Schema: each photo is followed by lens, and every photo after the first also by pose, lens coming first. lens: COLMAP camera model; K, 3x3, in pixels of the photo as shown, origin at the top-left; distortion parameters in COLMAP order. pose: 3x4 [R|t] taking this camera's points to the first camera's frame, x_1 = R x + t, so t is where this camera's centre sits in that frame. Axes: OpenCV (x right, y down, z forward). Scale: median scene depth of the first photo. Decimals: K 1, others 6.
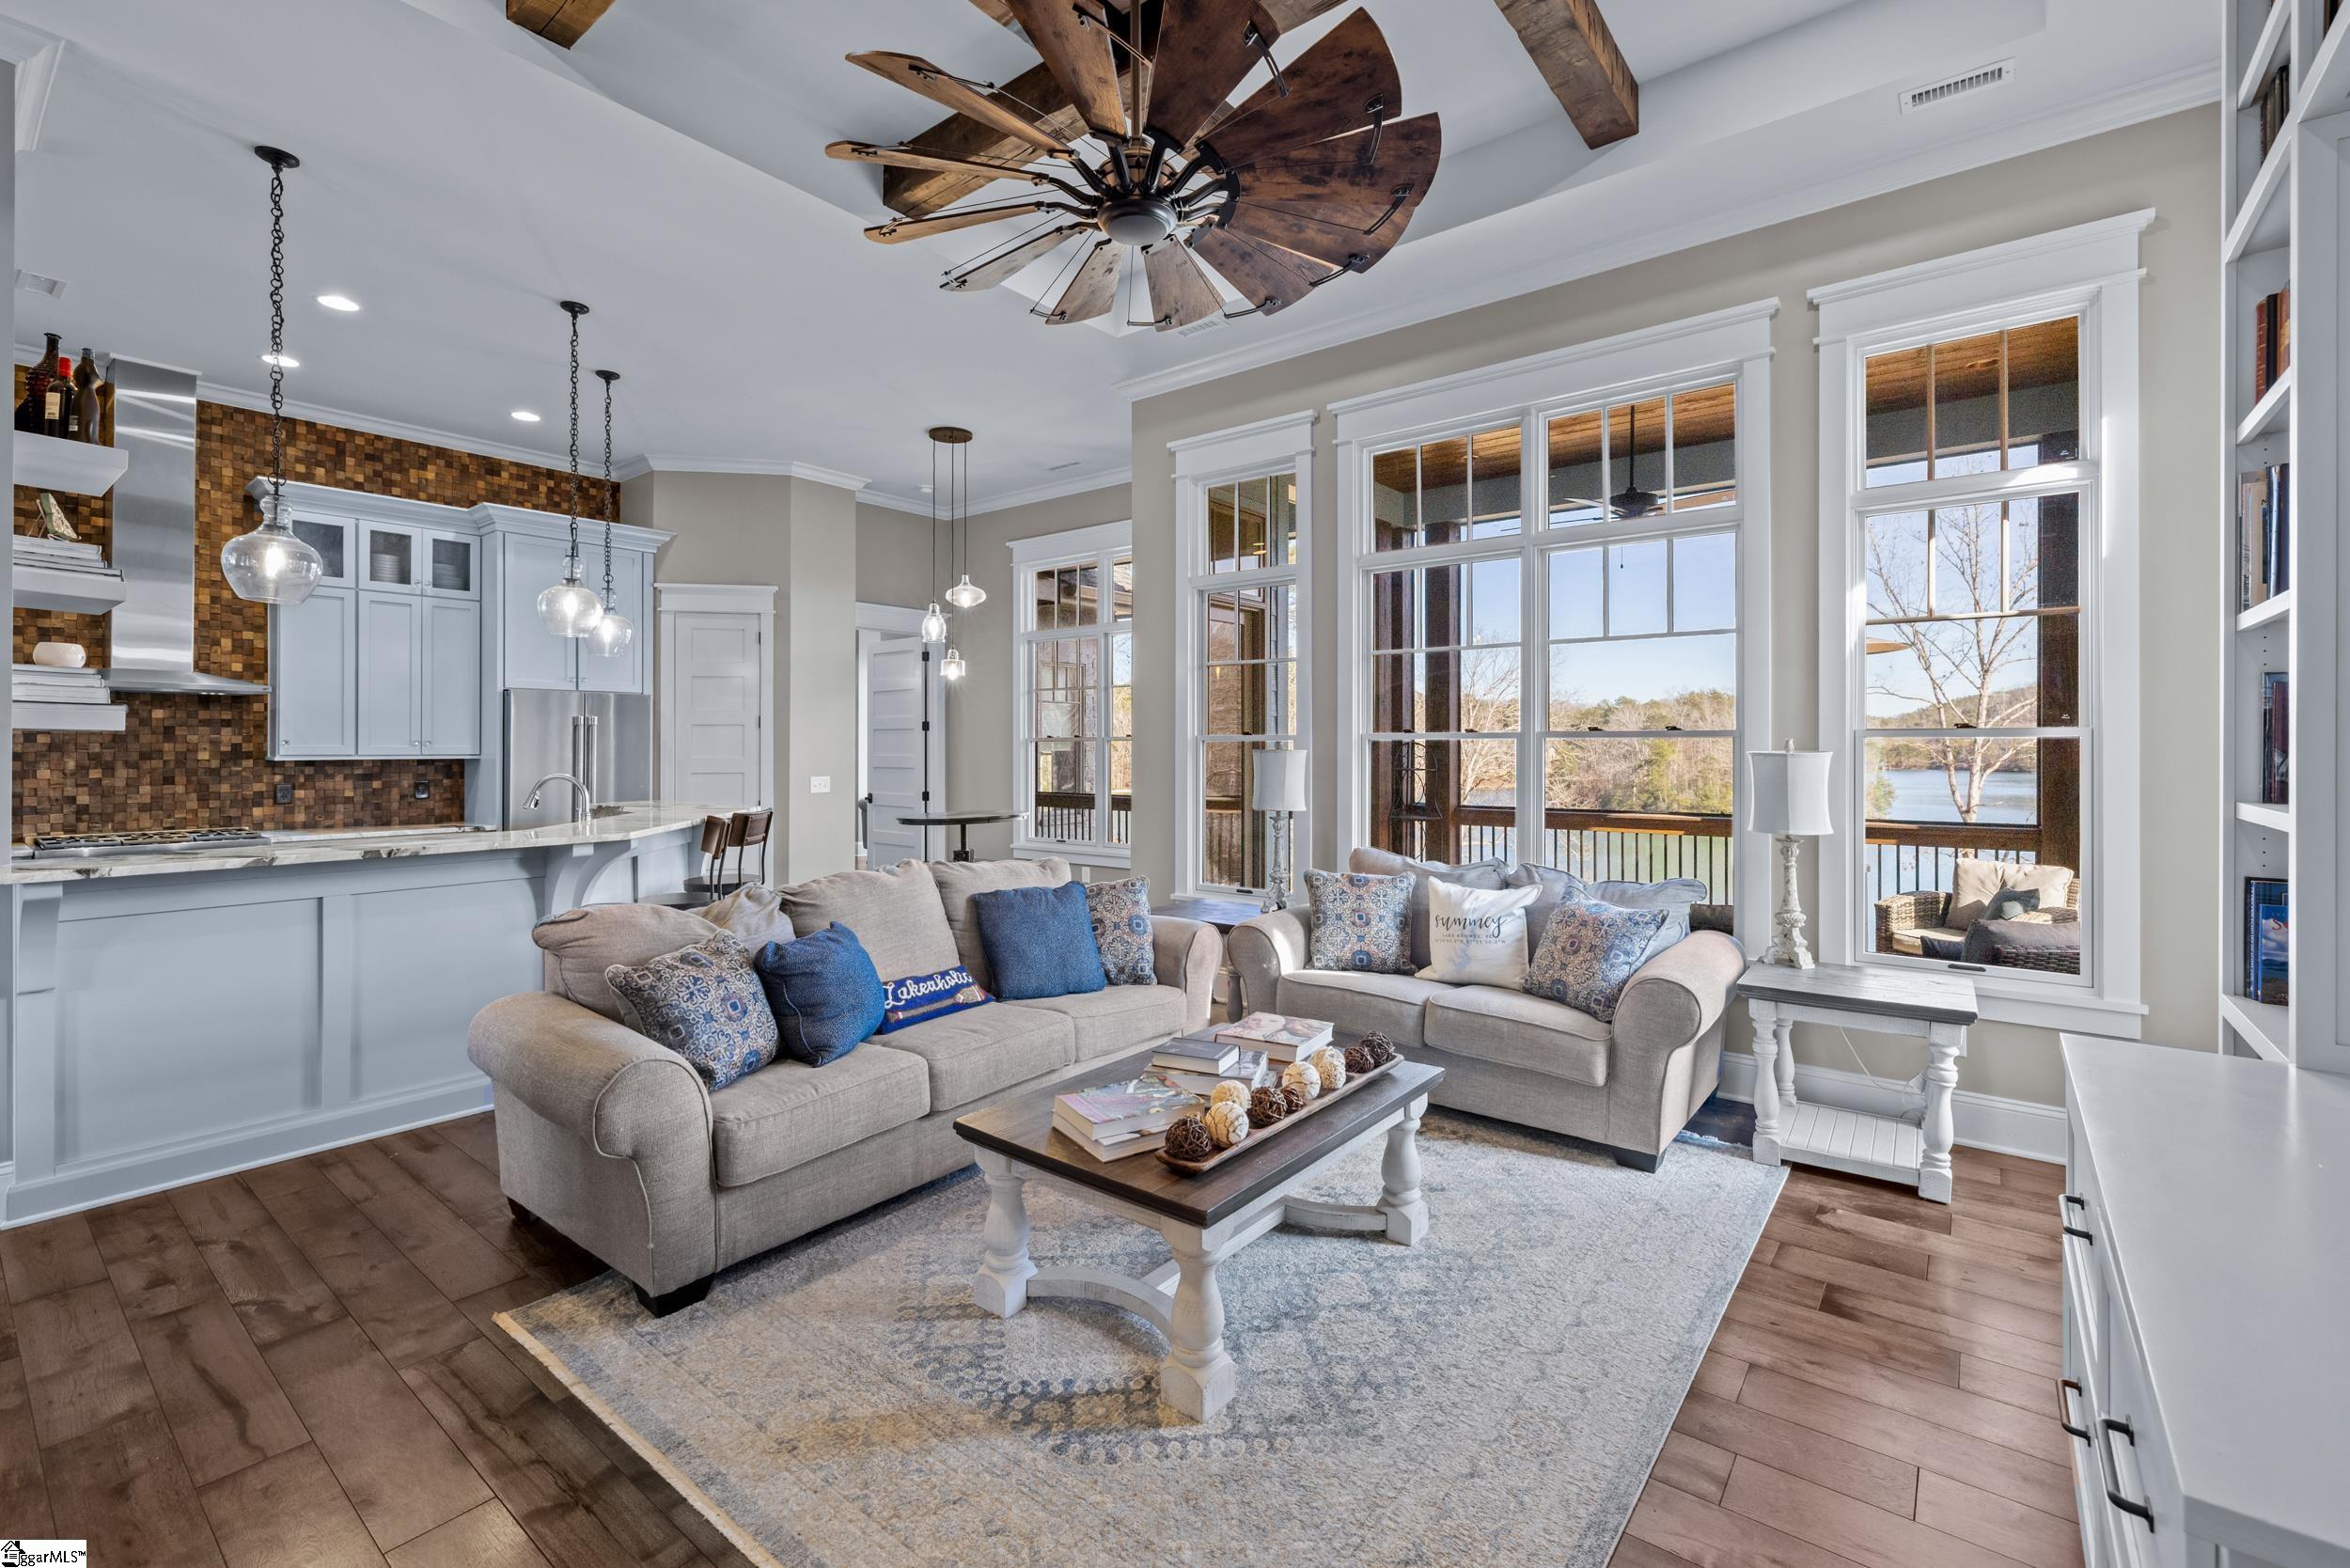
lens RADIAL K [[1015.2, 0, 1165.9], [0, 1015.2, 744.6], [0, 0, 1]] dist [0.003261, -0.000315]
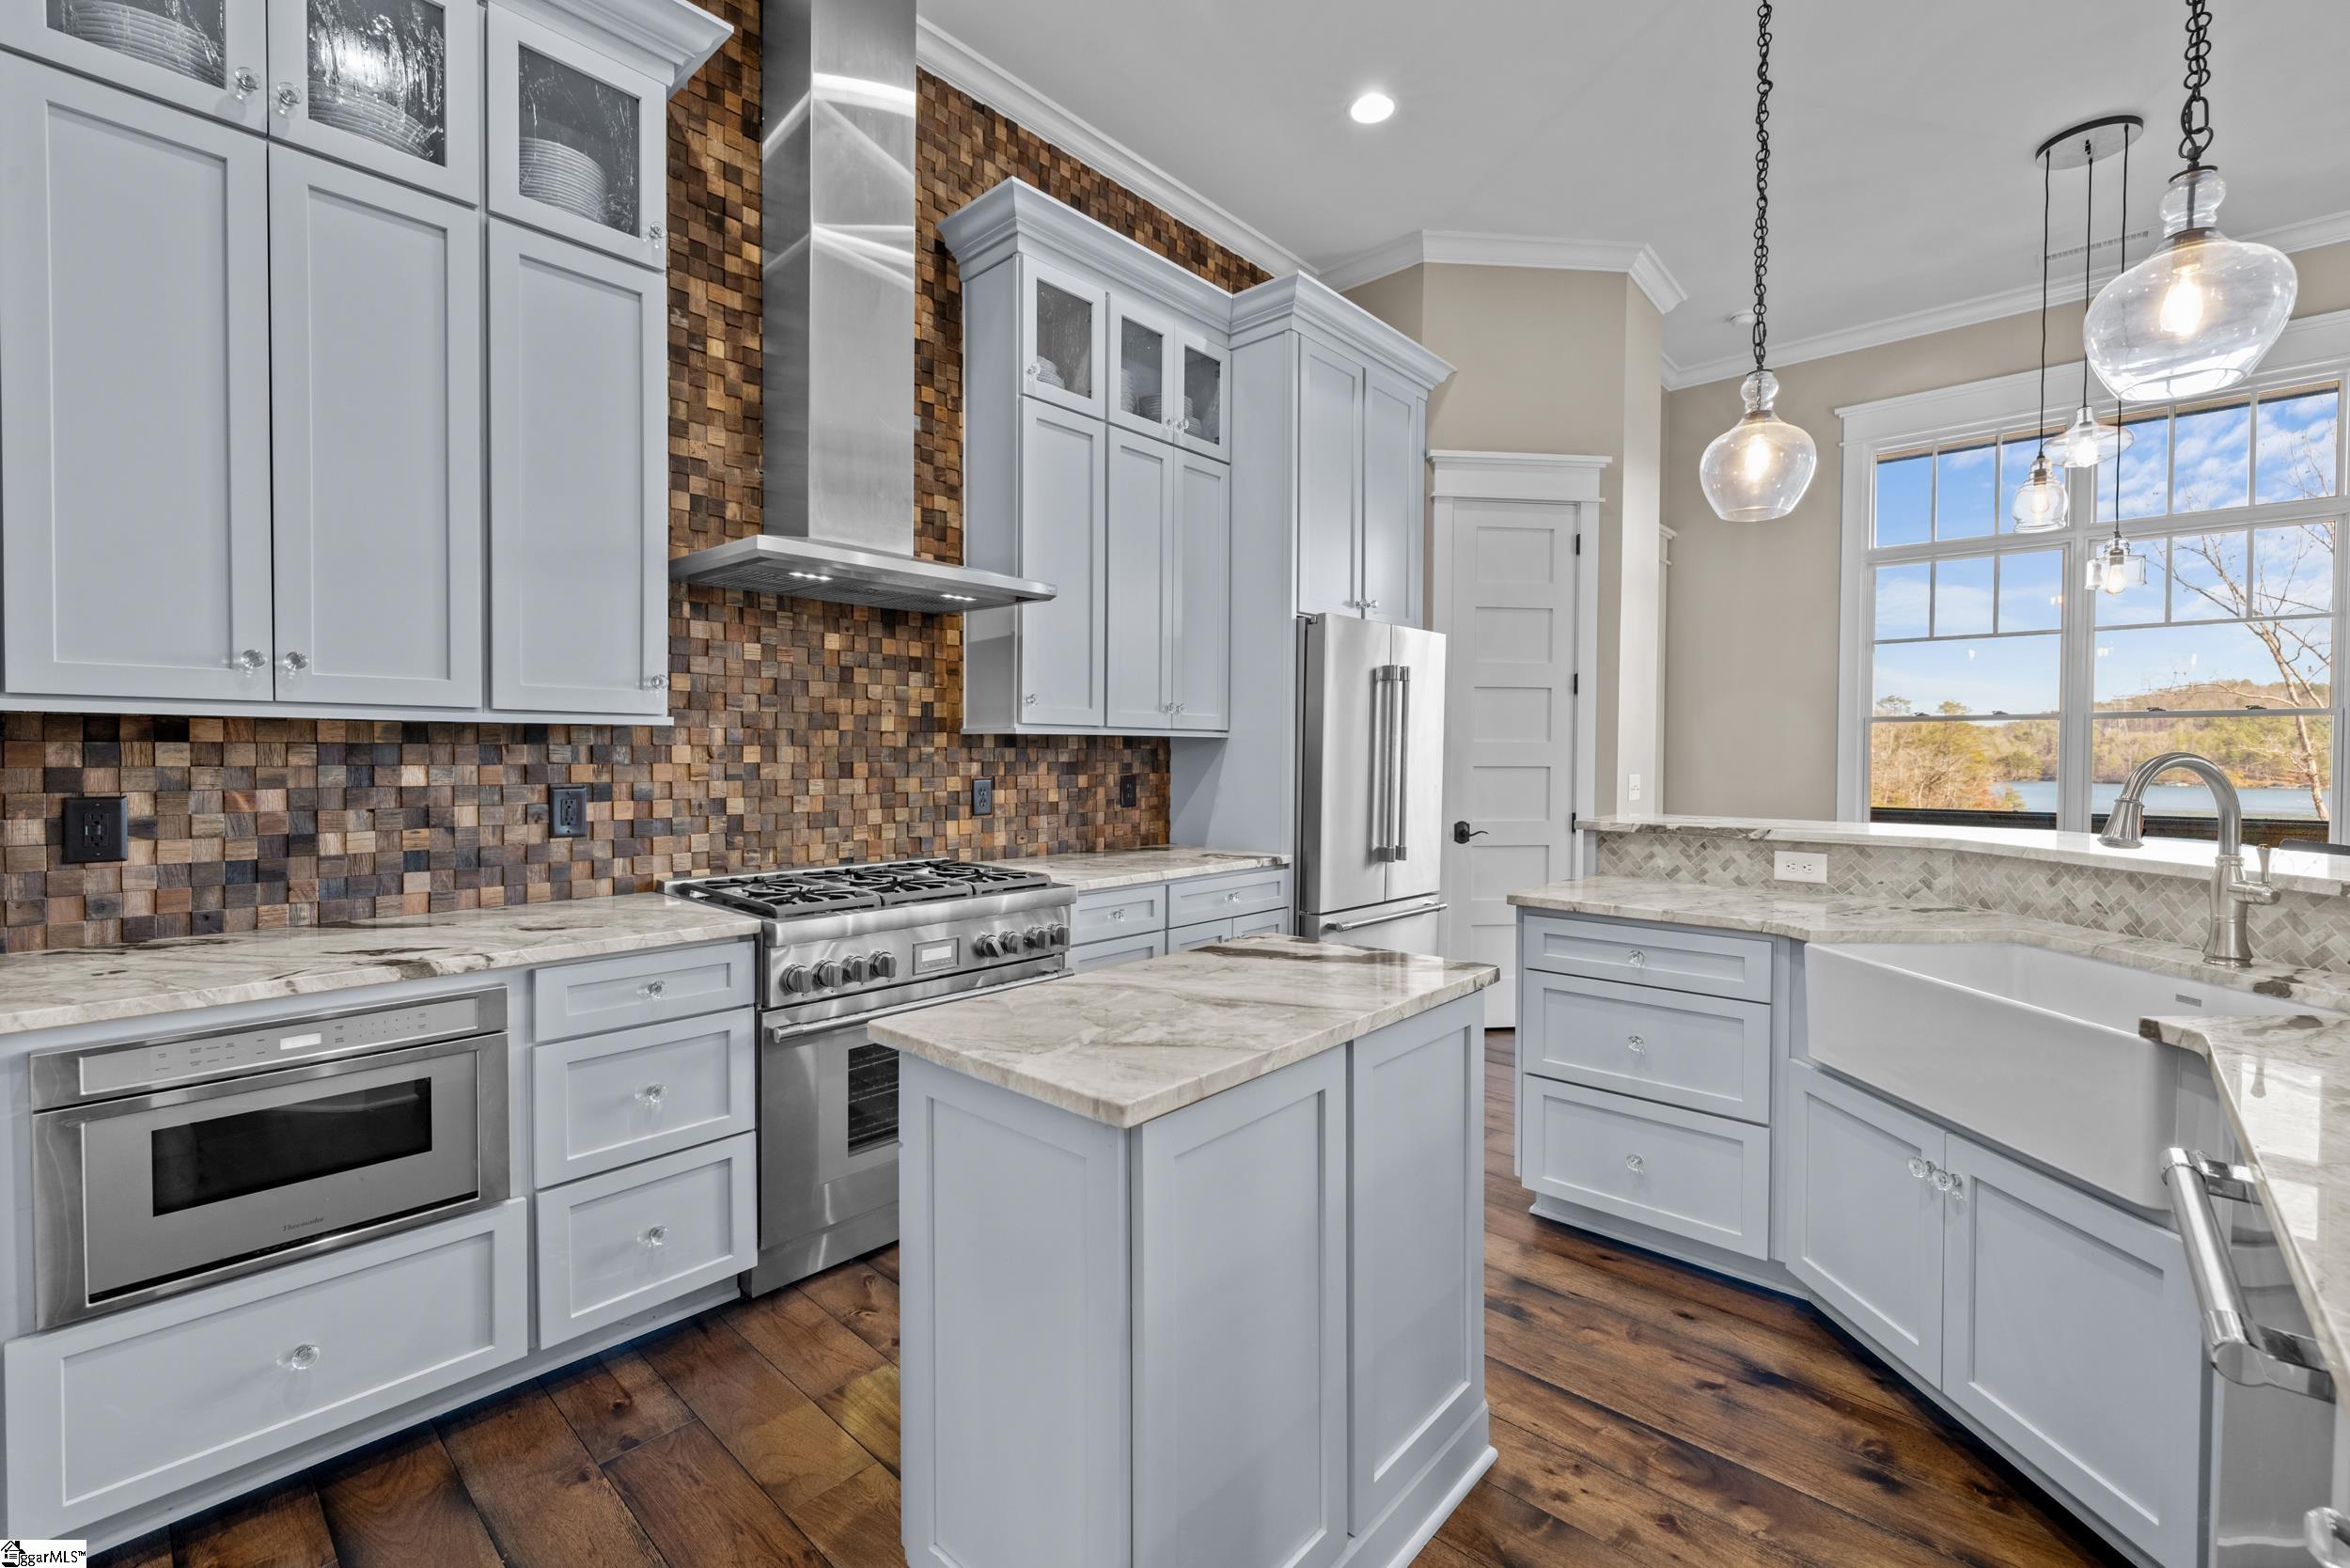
lens RADIAL K [[1015.2, 0, 1166.9], [0, 1015.2, 770.1], [0, 0, 1]] dist [0.003261, -0.000315]
pose [[0.998474, -0.000574, -0.055219, -0.800245], [0.001368, 0.999896, 0.014335, 0.028703], [0.055205, -0.014388, 0.998371, 0.495701]]
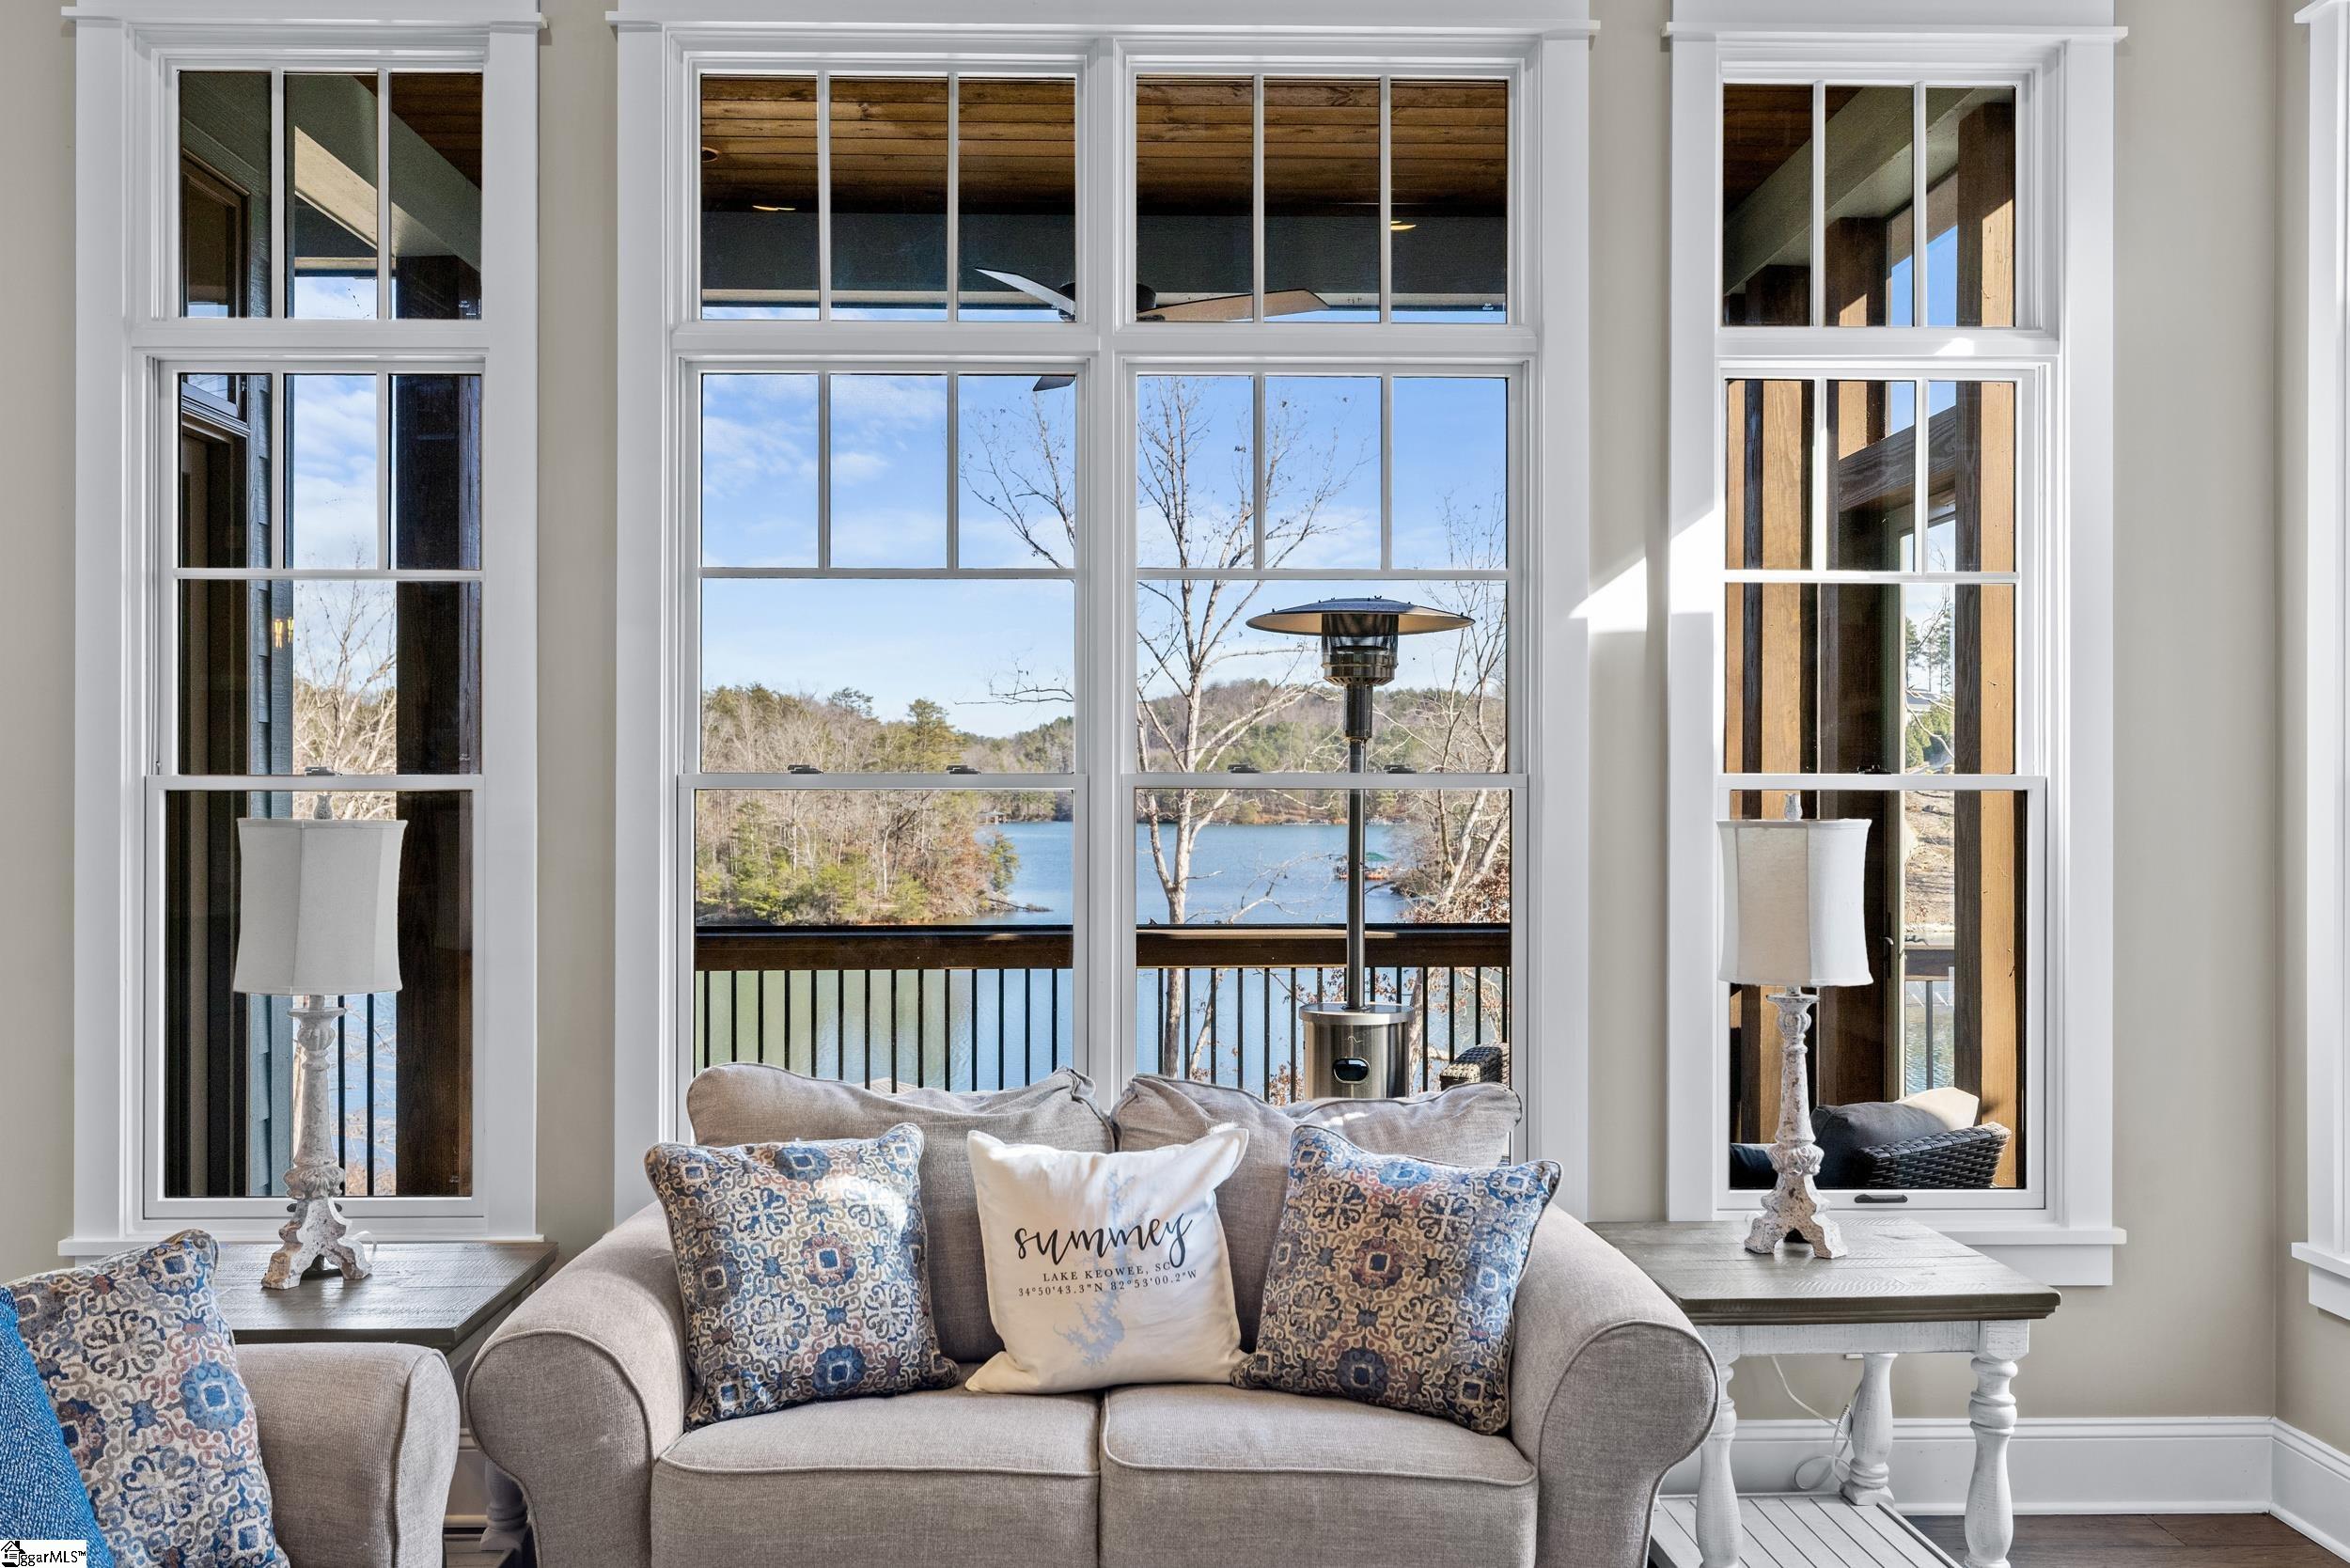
lens RADIAL K [[2005.8, 0, 1160.9], [0, 2005.8, 778.7], [0, 0, 1]] dist [0.002476, 0.002733]
pose [[0.765704, 0.001706, 0.643191, -0.090721], [-0.001047, 0.999998, -0.001407, -0.004429], [-0.643192, 0.000404, 0.765705, 0.157013]]
